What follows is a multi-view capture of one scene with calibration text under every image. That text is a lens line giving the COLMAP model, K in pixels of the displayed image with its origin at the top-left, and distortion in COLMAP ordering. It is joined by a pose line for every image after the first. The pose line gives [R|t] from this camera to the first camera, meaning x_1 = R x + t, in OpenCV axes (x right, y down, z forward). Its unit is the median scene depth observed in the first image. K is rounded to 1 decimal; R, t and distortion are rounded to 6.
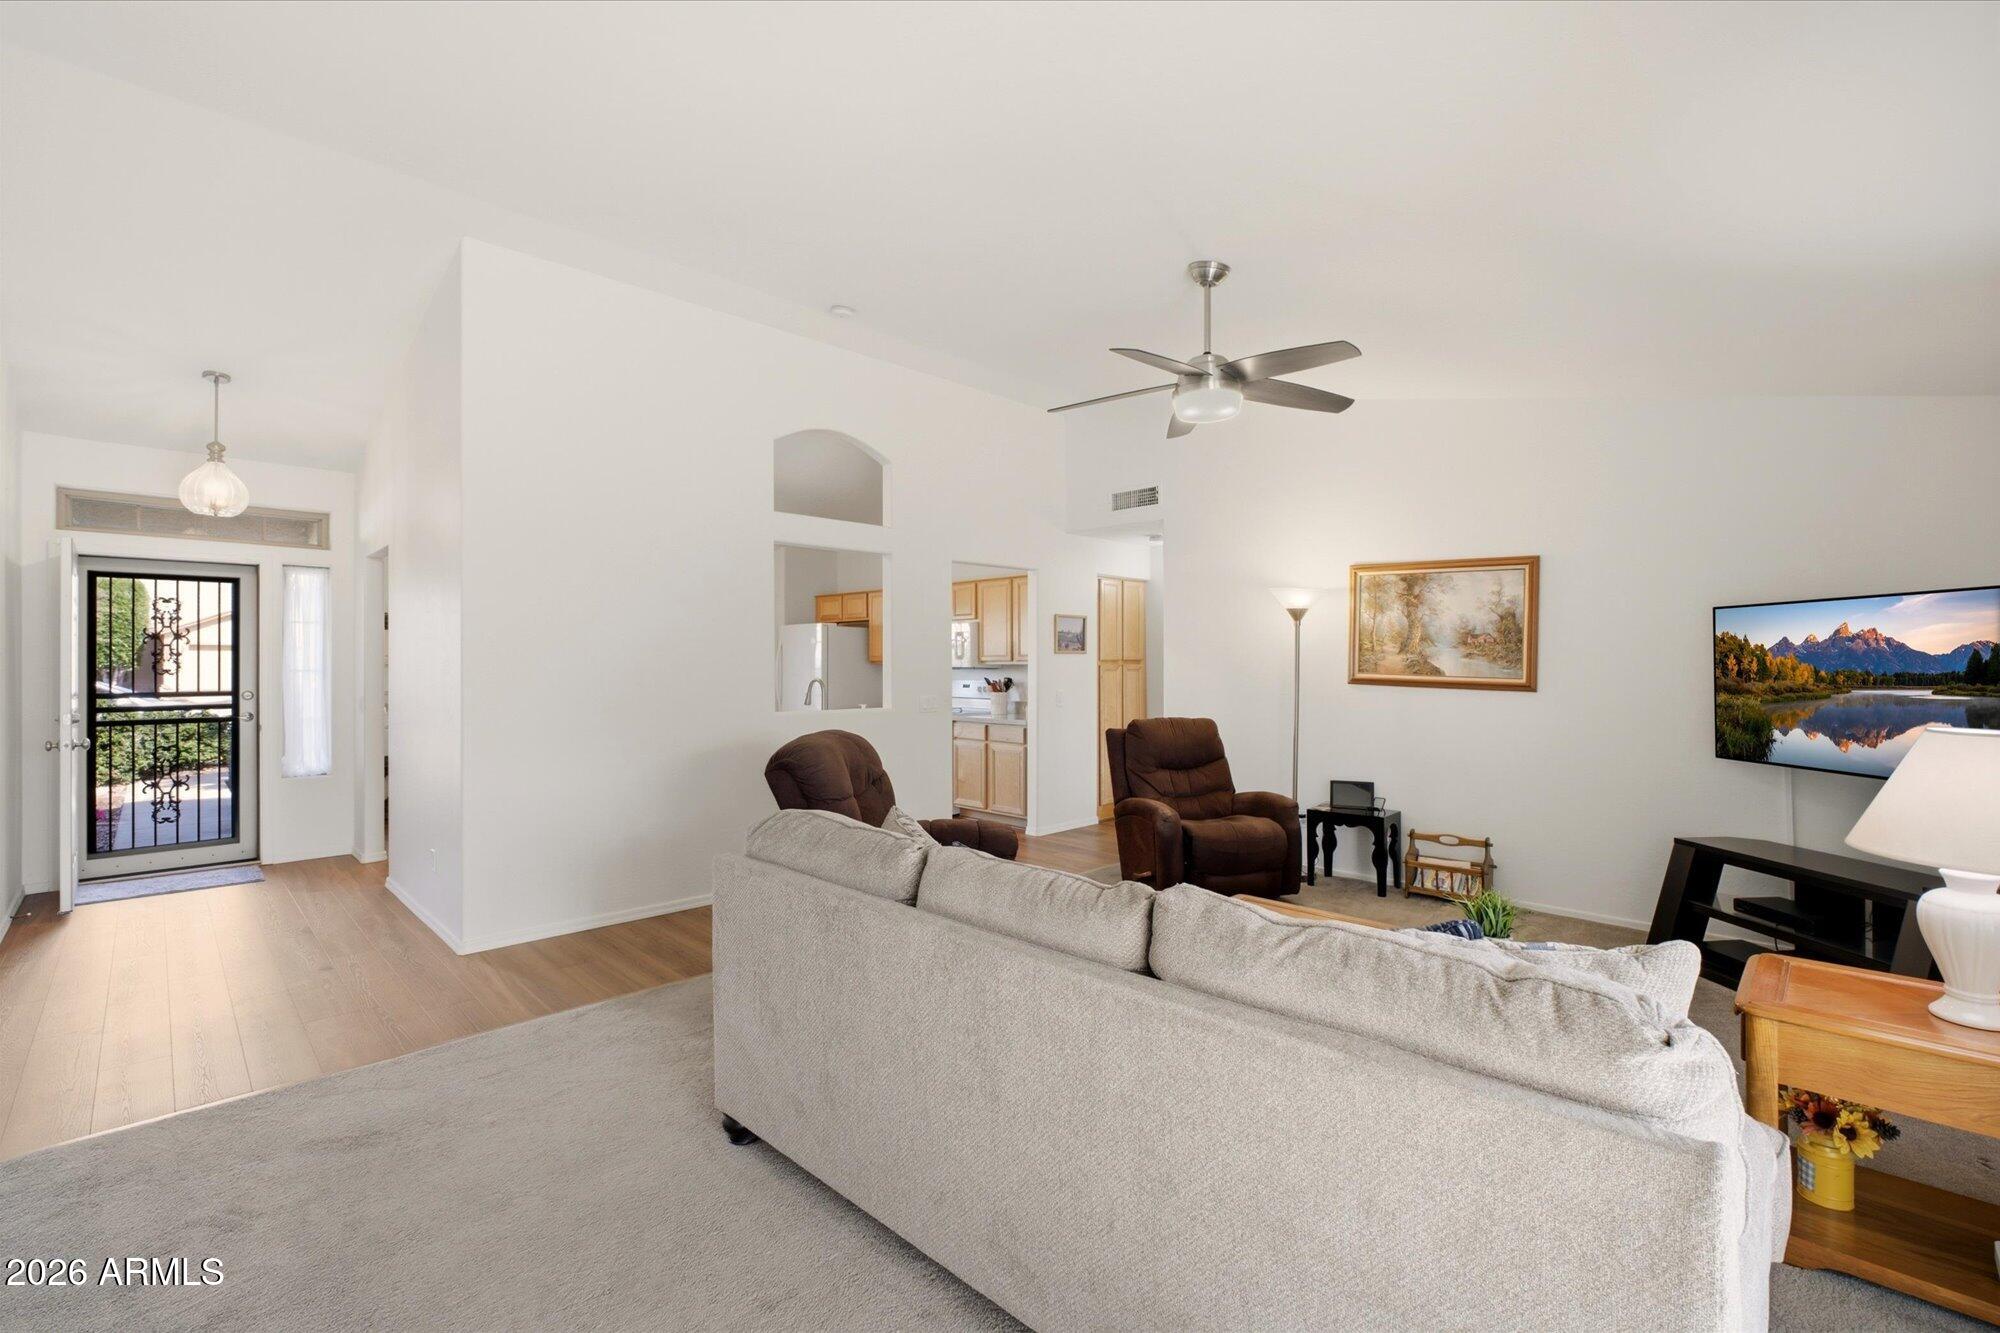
lens RADIAL K [[925.2, 0, 993.2], [0, 925.2, 665.8], [0, 0, 1]] dist [0.035102, 0.000763]
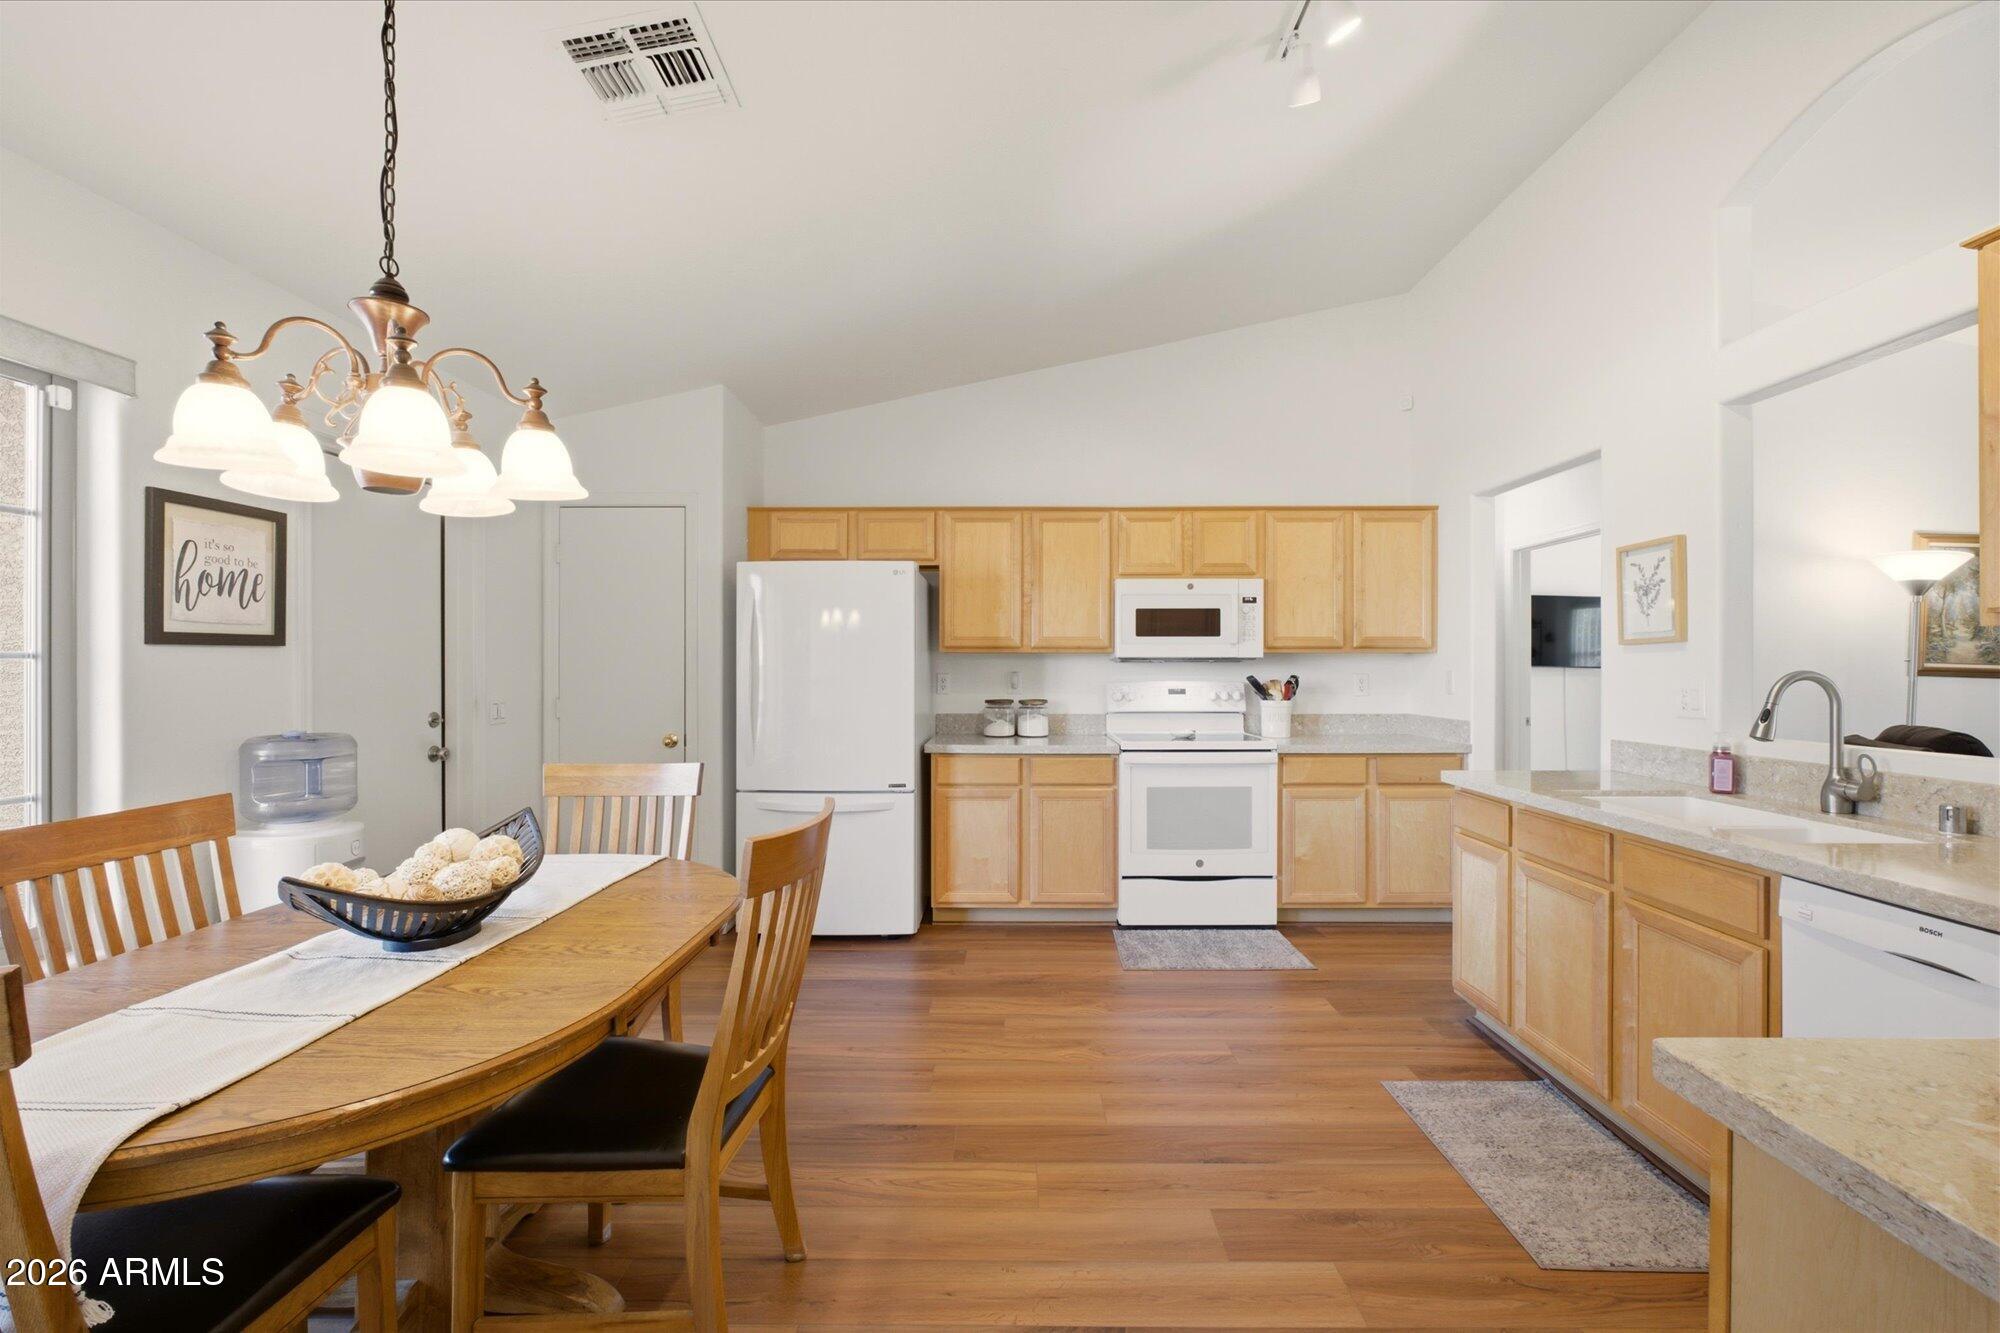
lens RADIAL K [[859.4, 0, 1007.9], [0, 859.4, 666.8], [0, 0, 1]] dist [-0.011300, 0.002255]
pose [[0.709516, -0.005551, 0.704667, -0.797479], [0.003734, 0.999985, 0.004118, 0.005292], [-0.704679, -0.000291, 0.709526, 1.152295]]
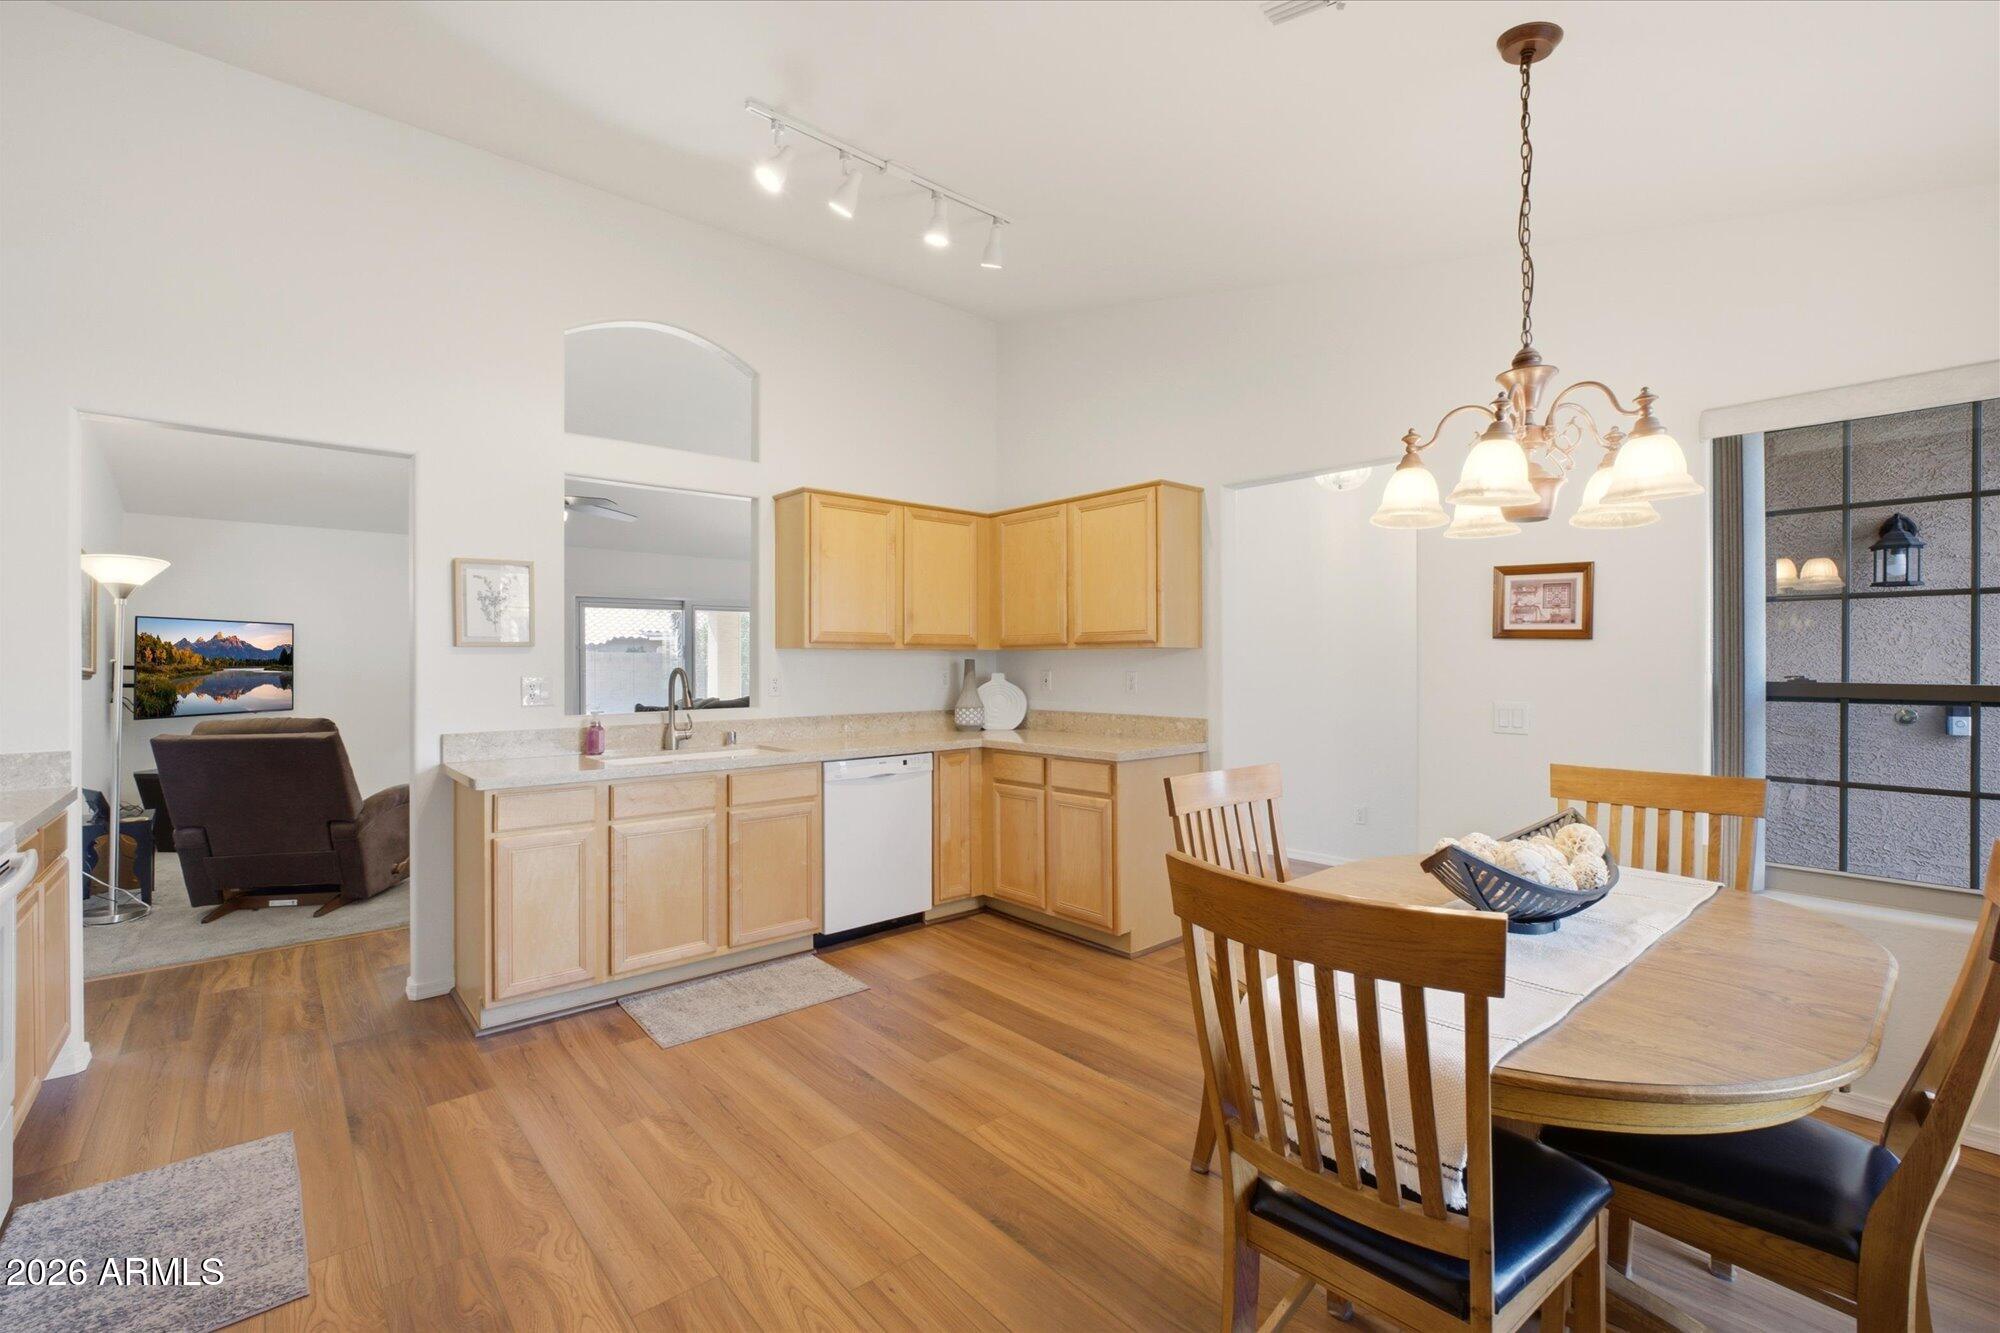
lens RADIAL K [[859.4, 0, 1017.1], [0, 859.4, 661.9], [0, 0, 1]] dist [-0.011300, 0.002255]
pose [[-0.998937, -0.003156, 0.045980, -0.534101], [-0.003083, 0.999994, 0.001661, 0.003562], [-0.045985, 0.001517, -0.998941, 1.904900]]
